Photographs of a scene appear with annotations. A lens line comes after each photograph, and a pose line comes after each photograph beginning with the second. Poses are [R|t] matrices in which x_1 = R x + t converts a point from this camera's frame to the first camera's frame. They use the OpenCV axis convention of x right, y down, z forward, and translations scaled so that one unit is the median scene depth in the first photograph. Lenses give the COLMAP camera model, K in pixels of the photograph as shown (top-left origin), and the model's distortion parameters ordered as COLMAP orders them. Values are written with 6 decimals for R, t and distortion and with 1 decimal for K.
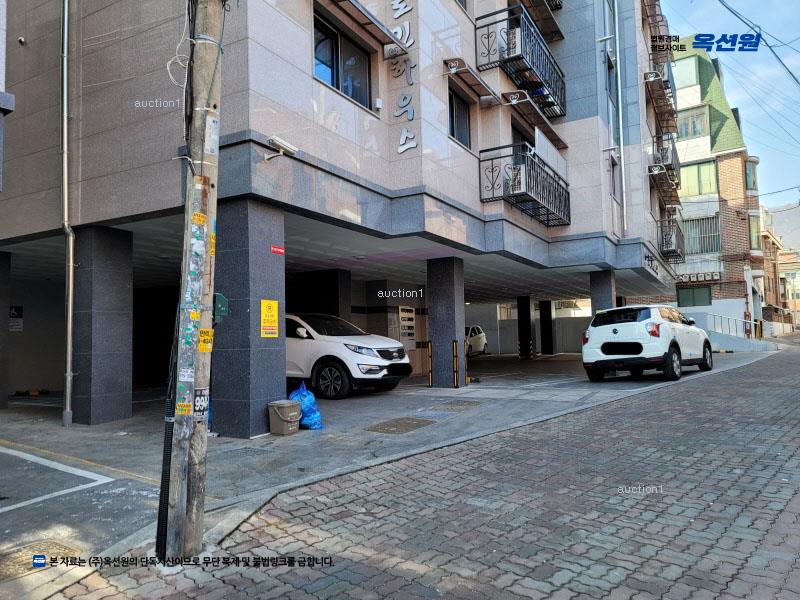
lens RADIAL K [[580.6, 0, 399.5], [0, 580.6, 299.9], [0, 0, 1]] dist [0.045659, -0.000182]
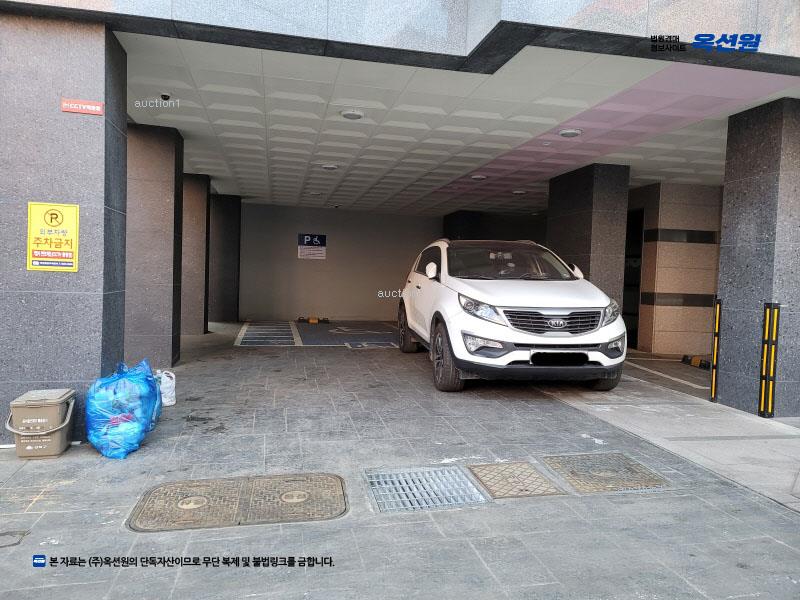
lens RADIAL K [[580.6, 0, 399.1], [0, 580.6, 297.7], [0, 0, 1]] dist [0.045659, -0.000182]
pose [[0.650169, 0.073140, -0.756261, 0.281695], [0.006498, 0.994784, 0.101795, 0.023685], [0.759762, -0.071098, 0.646302, 0.610336]]
